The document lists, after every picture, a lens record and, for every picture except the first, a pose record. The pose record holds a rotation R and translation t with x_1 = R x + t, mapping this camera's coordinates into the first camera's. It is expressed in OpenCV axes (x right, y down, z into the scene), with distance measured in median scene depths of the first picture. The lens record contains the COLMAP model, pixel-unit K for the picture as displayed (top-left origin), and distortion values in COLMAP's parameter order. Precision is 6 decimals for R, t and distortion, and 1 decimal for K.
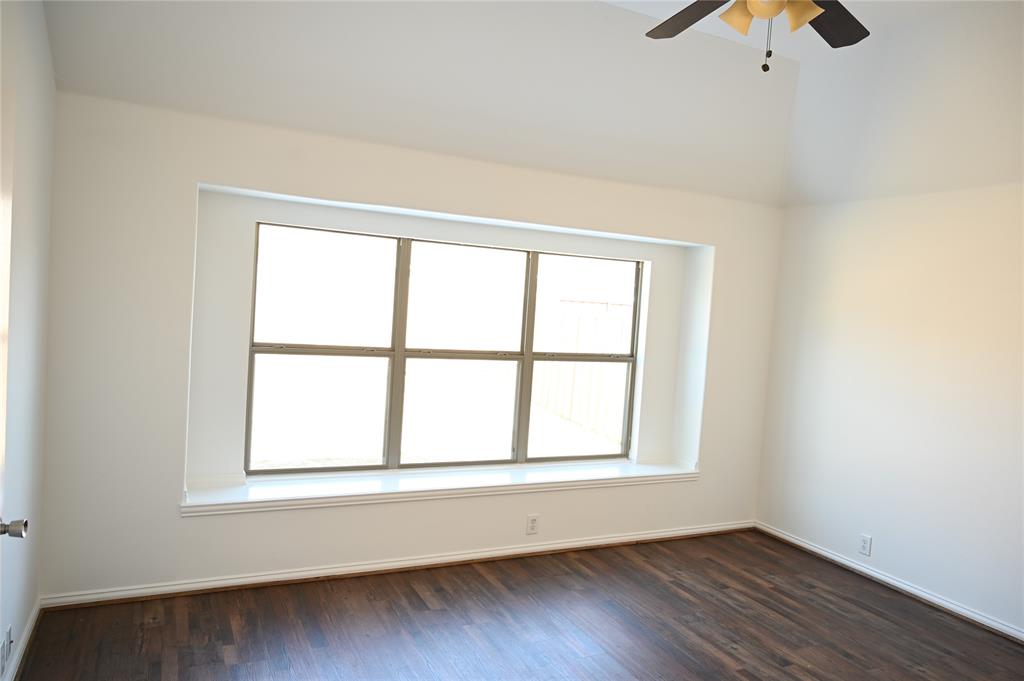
lens RADIAL K [[687.9, 0, 520.7], [0, 687.9, 348.6], [0, 0, 1]] dist [-0.003421, 0.003856]
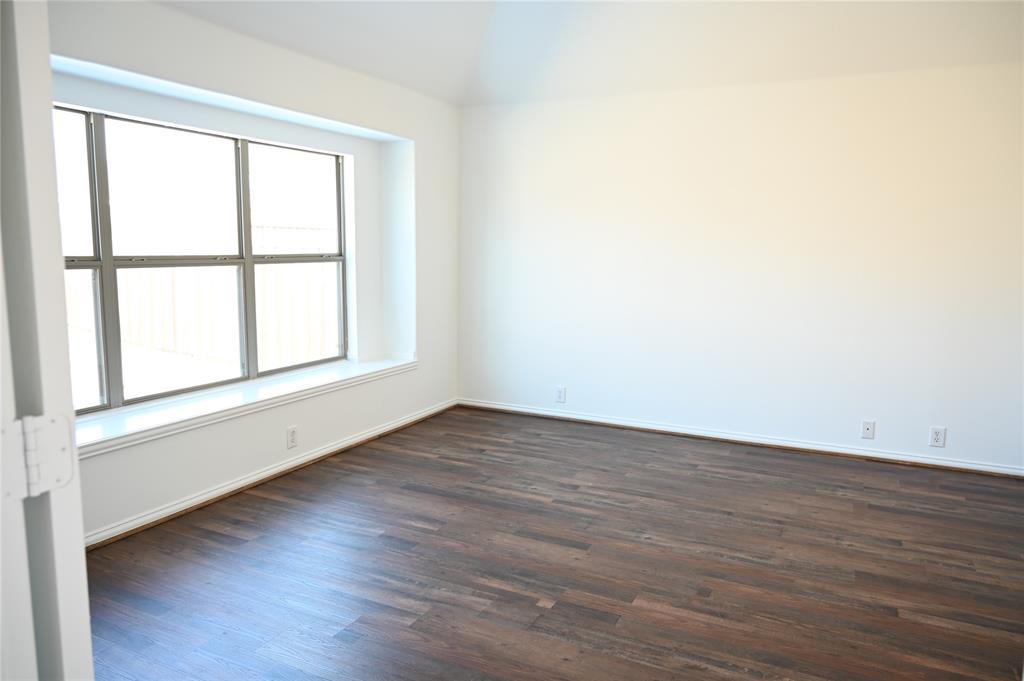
lens RADIAL K [[687.9, 0, 522.5], [0, 687.9, 339.4], [0, 0, 1]] dist [-0.003421, 0.003856]
pose [[0.798826, -0.137097, 0.585732, -0.253295], [0.072960, 0.988576, 0.131884, 0.022618], [-0.597122, -0.062618, 0.799703, 0.069436]]
